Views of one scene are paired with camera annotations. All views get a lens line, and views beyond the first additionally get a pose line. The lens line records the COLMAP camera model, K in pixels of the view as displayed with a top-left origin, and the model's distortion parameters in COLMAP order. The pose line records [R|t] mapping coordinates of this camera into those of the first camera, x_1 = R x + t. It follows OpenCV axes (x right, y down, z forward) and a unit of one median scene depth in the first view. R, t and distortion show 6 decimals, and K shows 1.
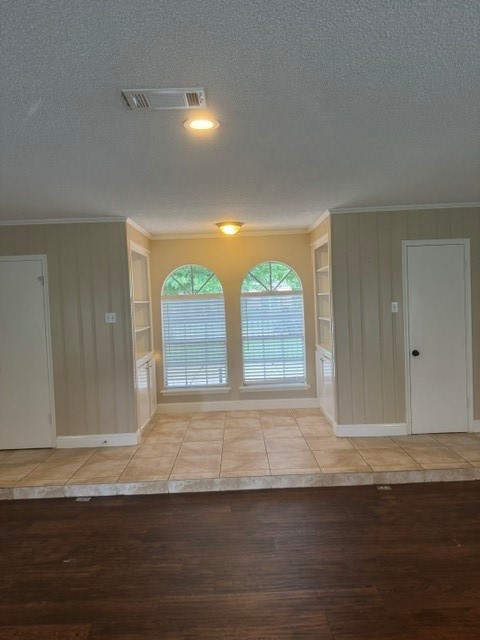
lens RADIAL K [[458.5, 0, 240.5], [0, 458.5, 318.6], [0, 0, 1]] dist [0.013429, -0.022786]
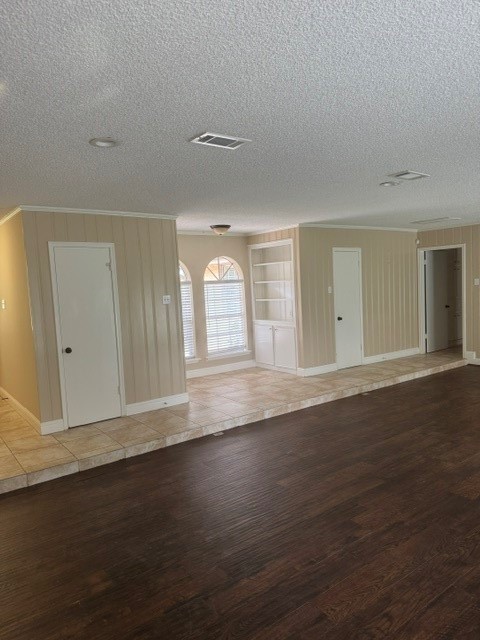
lens RADIAL K [[458.5, 0, 235.4], [0, 458.5, 320.7], [0, 0, 1]] dist [0.013429, -0.022786]
pose [[0.808960, -0.042750, 0.586307, -0.835711], [0.036279, 0.999082, 0.022791, 0.032885], [-0.586743, 0.002834, 0.809768, -0.072109]]
